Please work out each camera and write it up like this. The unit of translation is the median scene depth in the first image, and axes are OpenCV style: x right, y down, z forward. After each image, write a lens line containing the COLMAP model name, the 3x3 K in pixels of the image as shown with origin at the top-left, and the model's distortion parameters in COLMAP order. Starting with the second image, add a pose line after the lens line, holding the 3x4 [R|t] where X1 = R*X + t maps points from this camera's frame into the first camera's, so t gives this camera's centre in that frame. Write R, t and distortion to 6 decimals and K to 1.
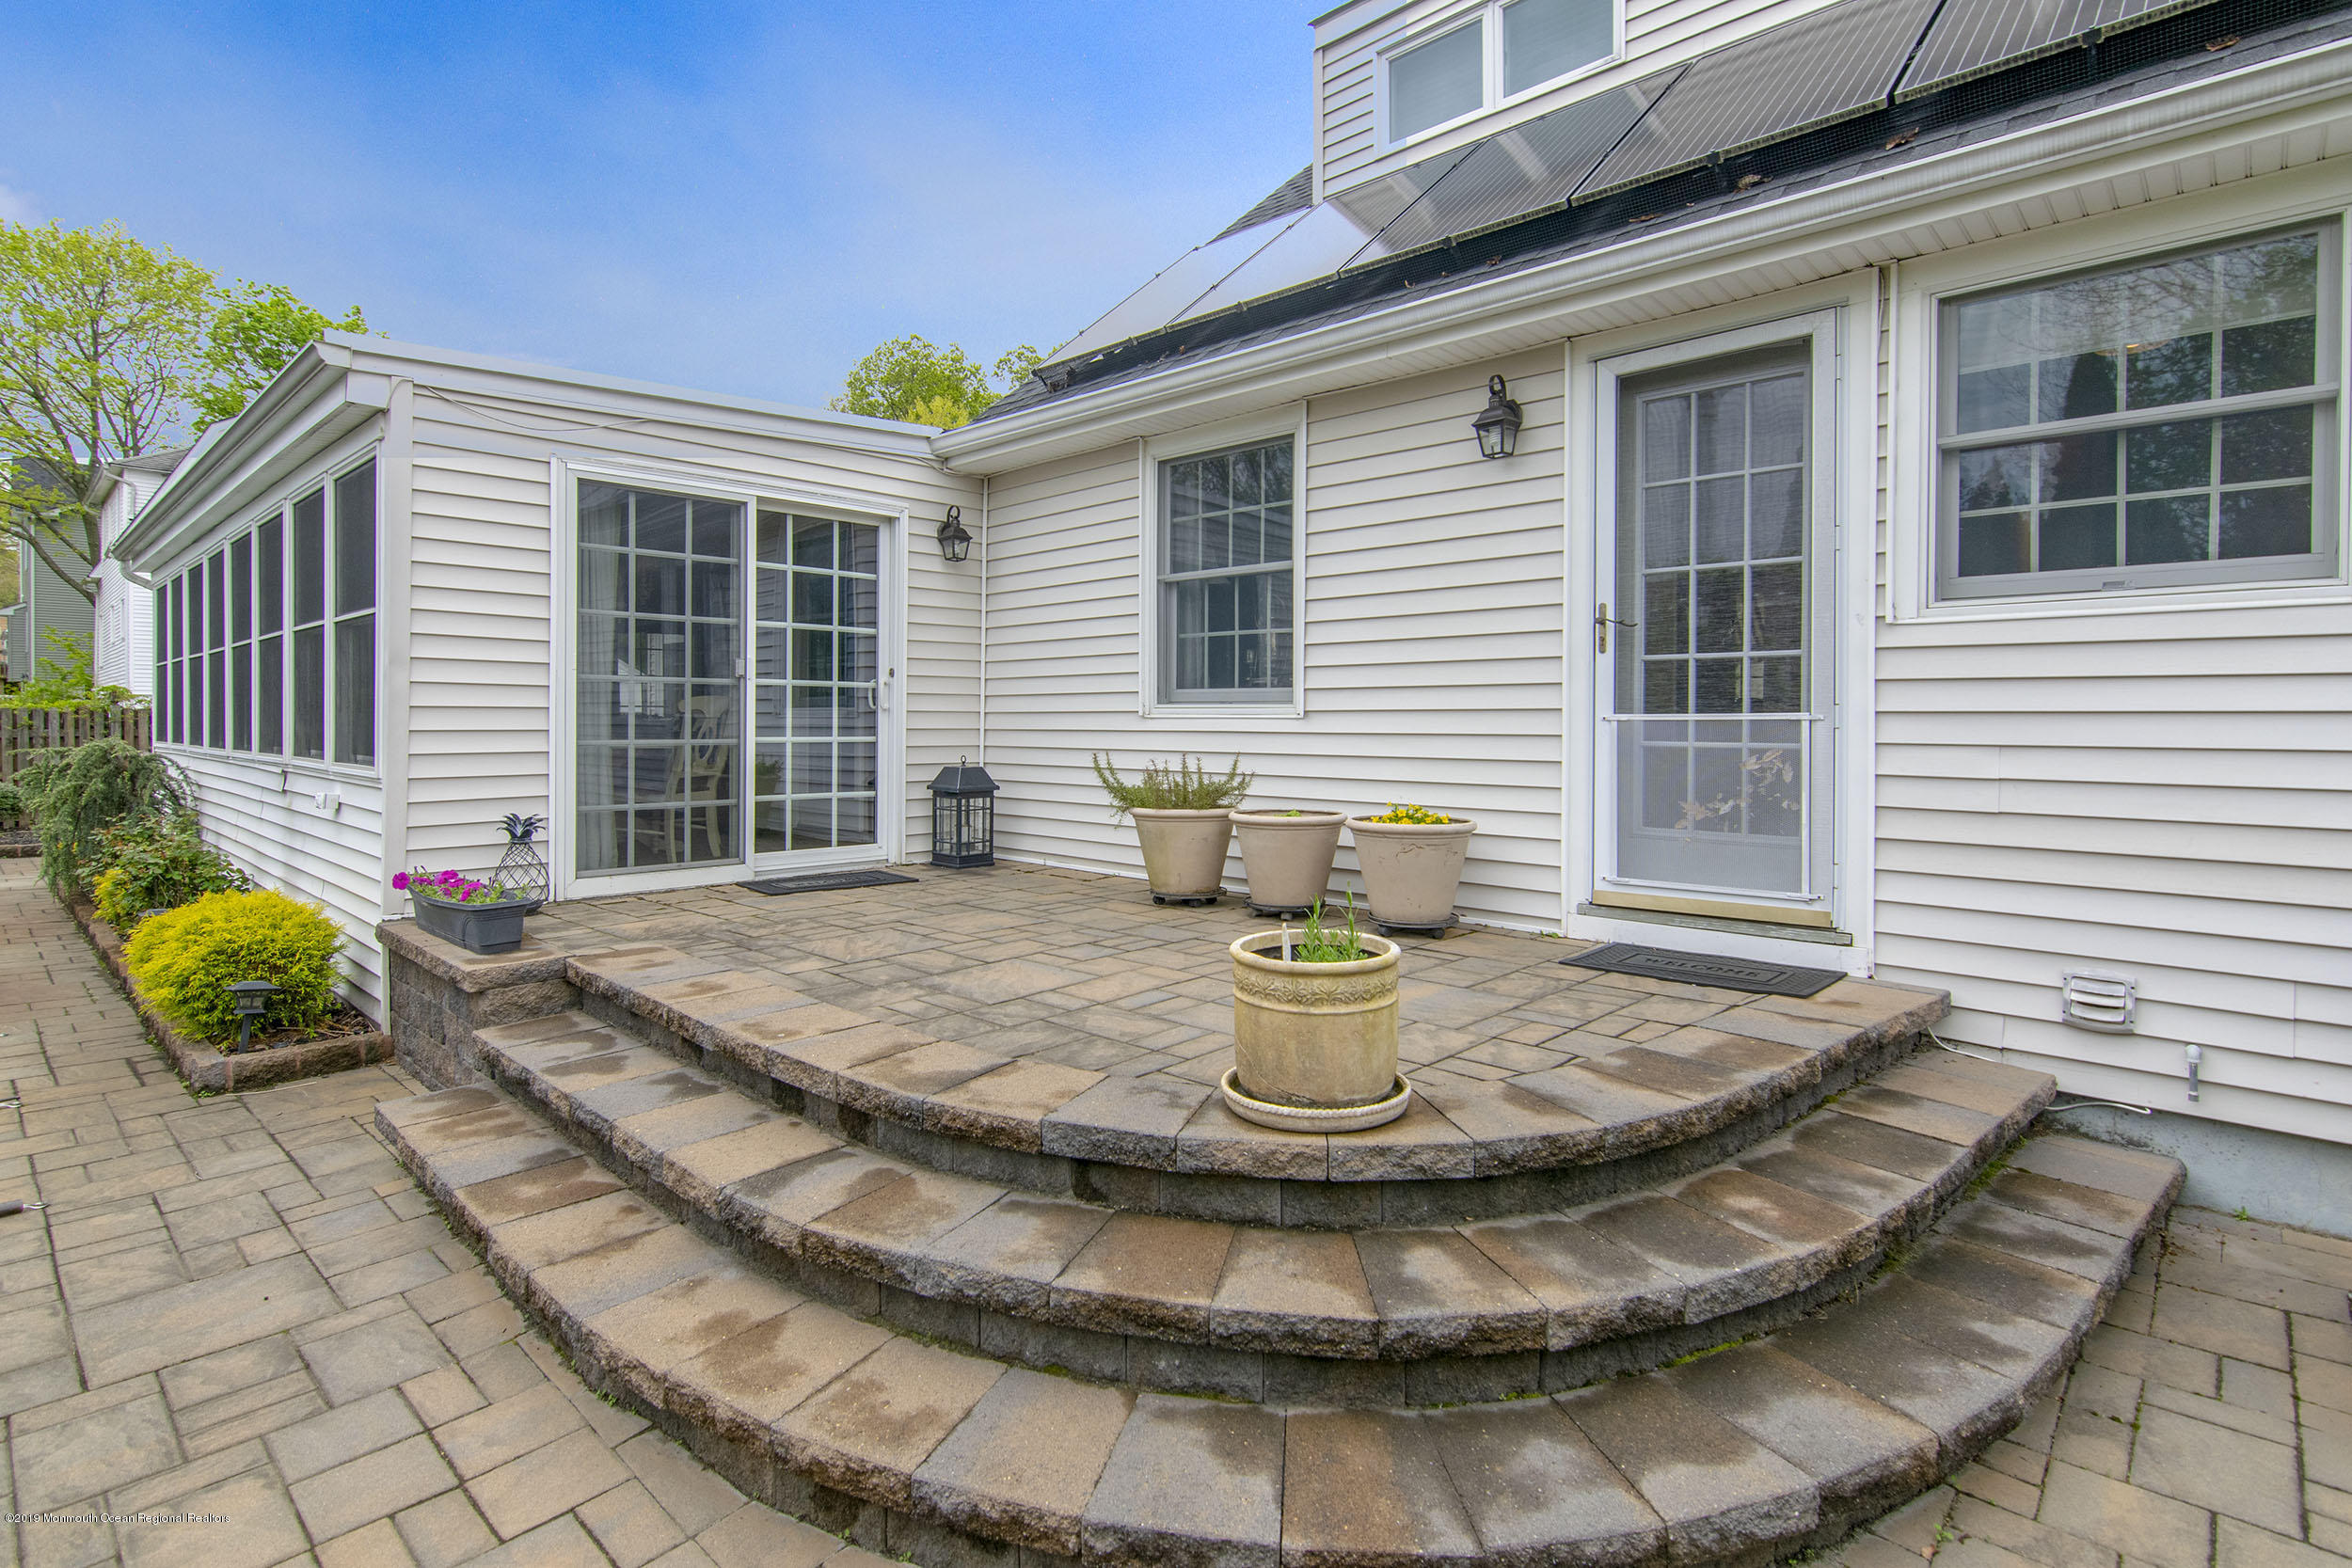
lens RADIAL K [[1122.7, 0, 1167.6], [0, 1122.7, 706.6], [0, 0, 1]] dist [0.000628, 0.000231]
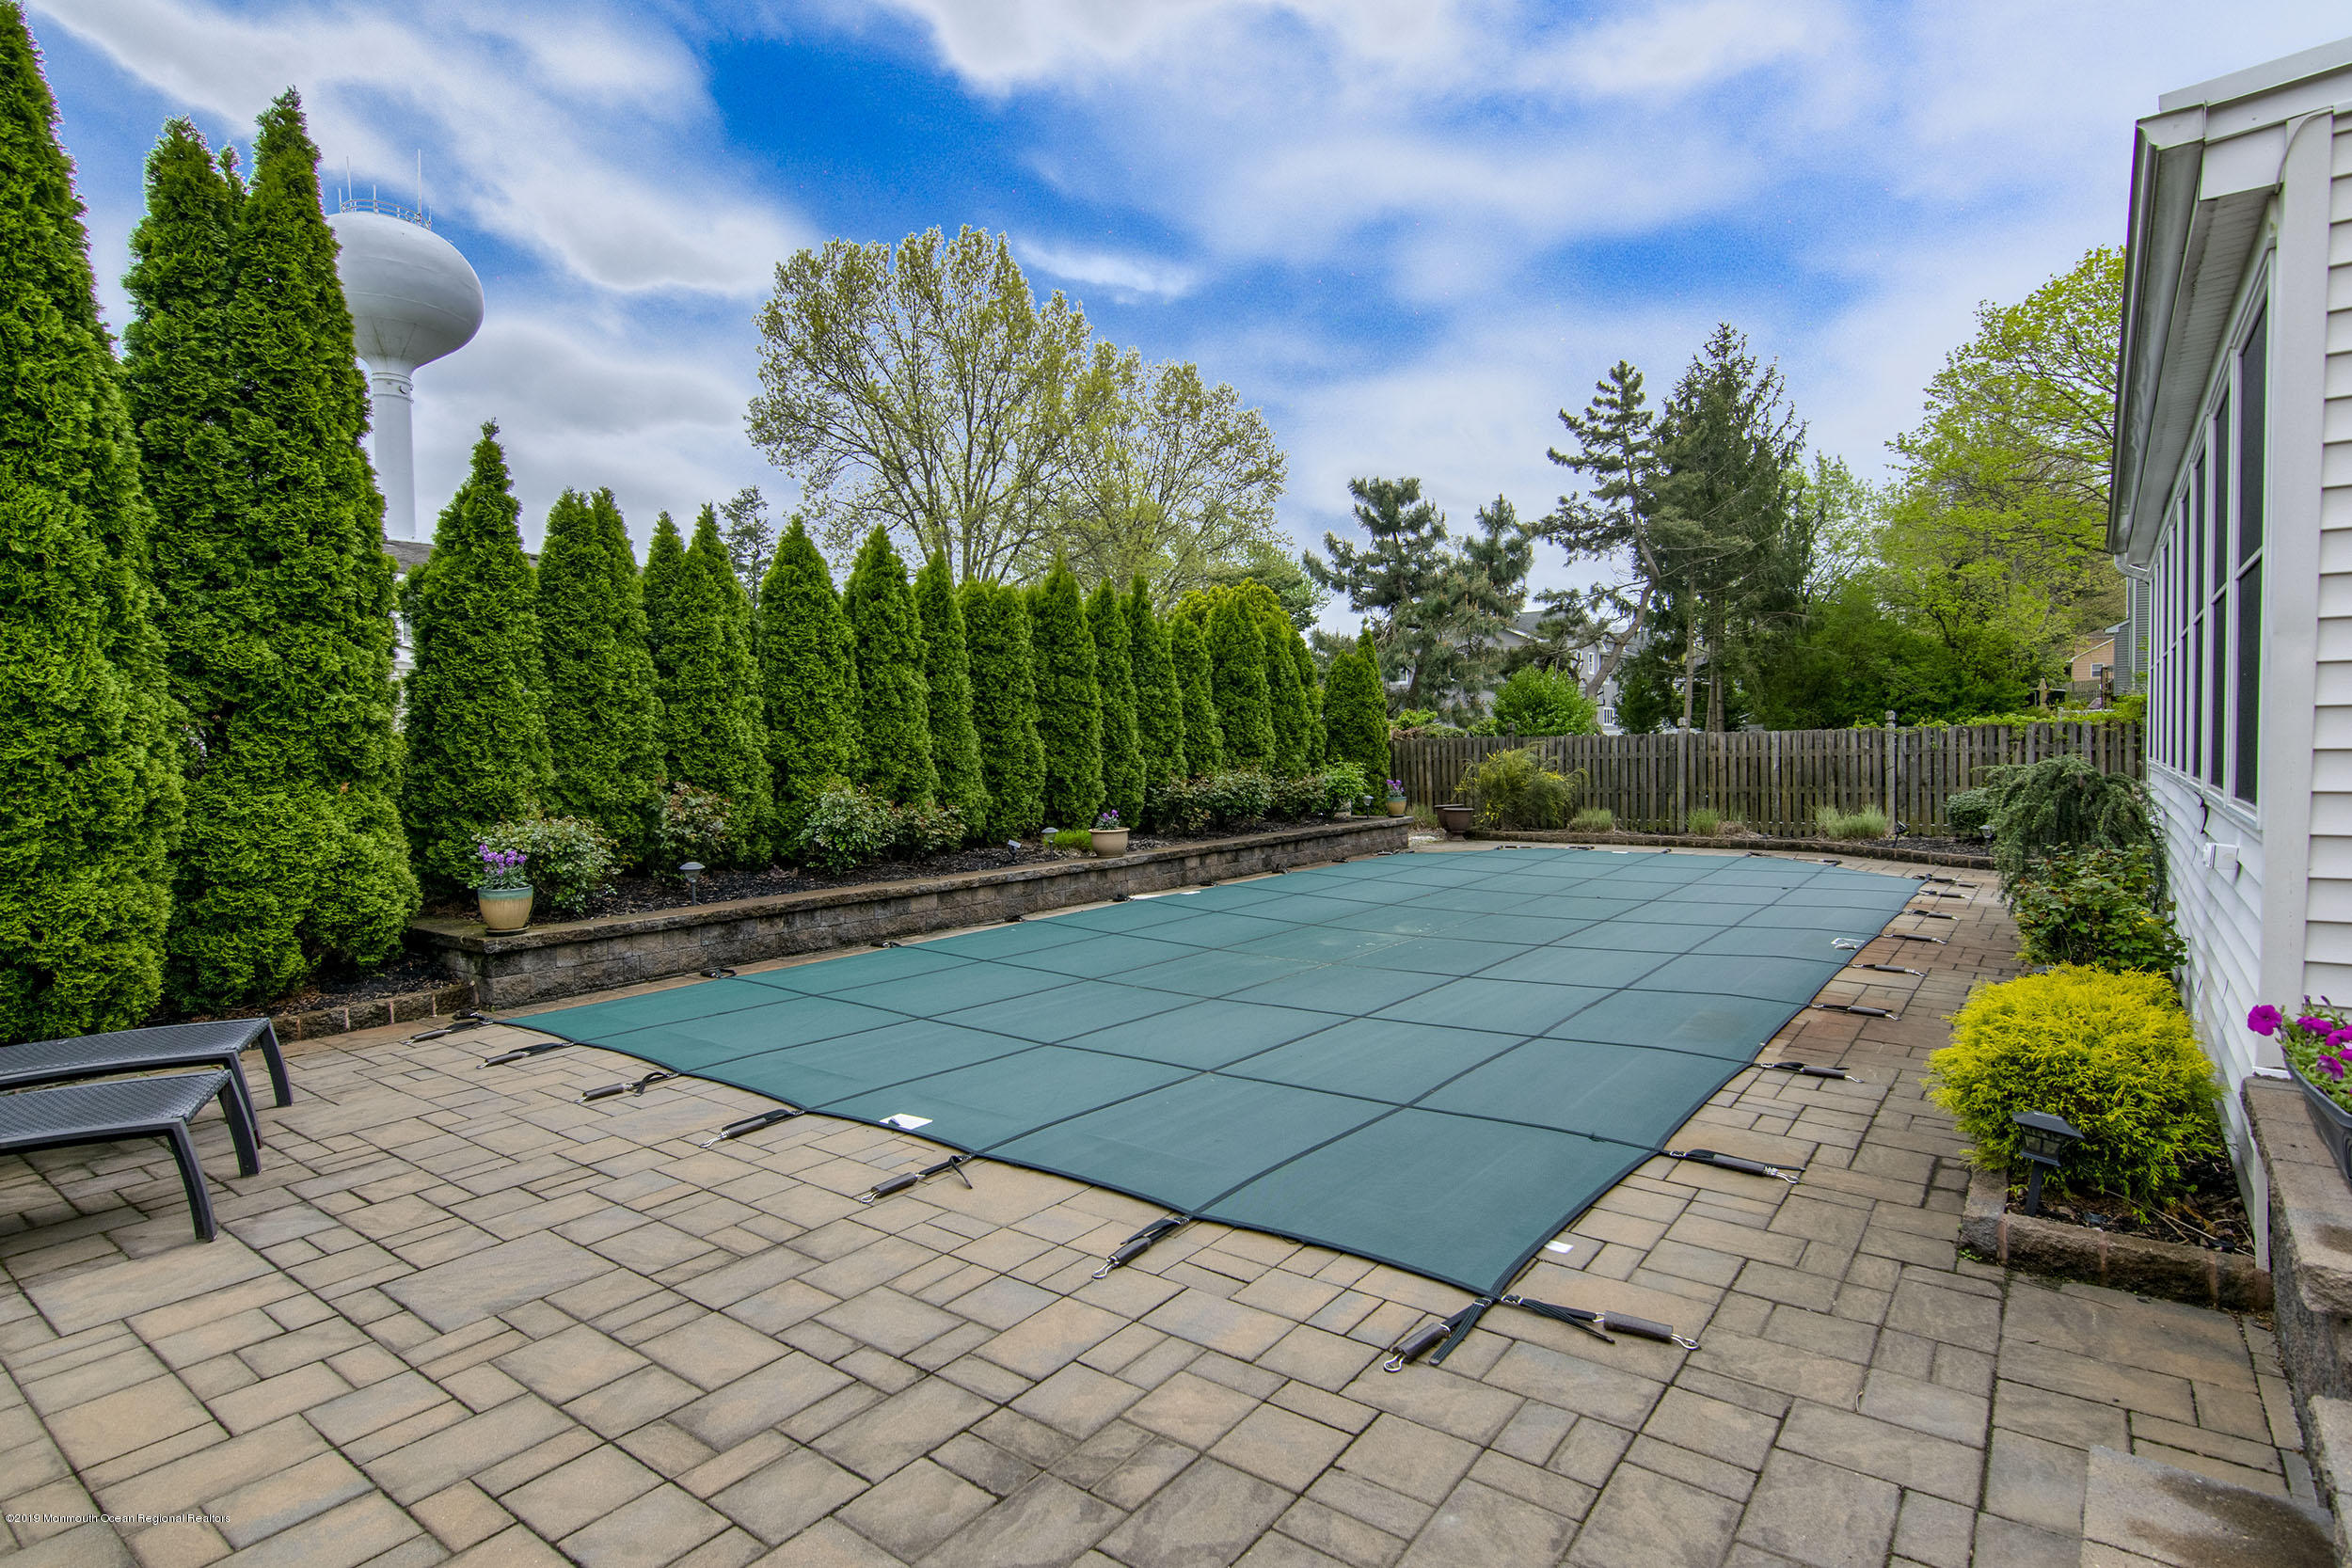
lens RADIAL K [[1194.7, 0, 1176.0], [0, 1194.7, 784.0], [0, 0, 1]] dist [0.001711, 0.001043]
pose [[0.097032, 0.030496, -0.994814, -0.138839], [0.025109, 0.999137, 0.033078, 0.004988], [0.994965, -0.028189, 0.096182, 0.387371]]
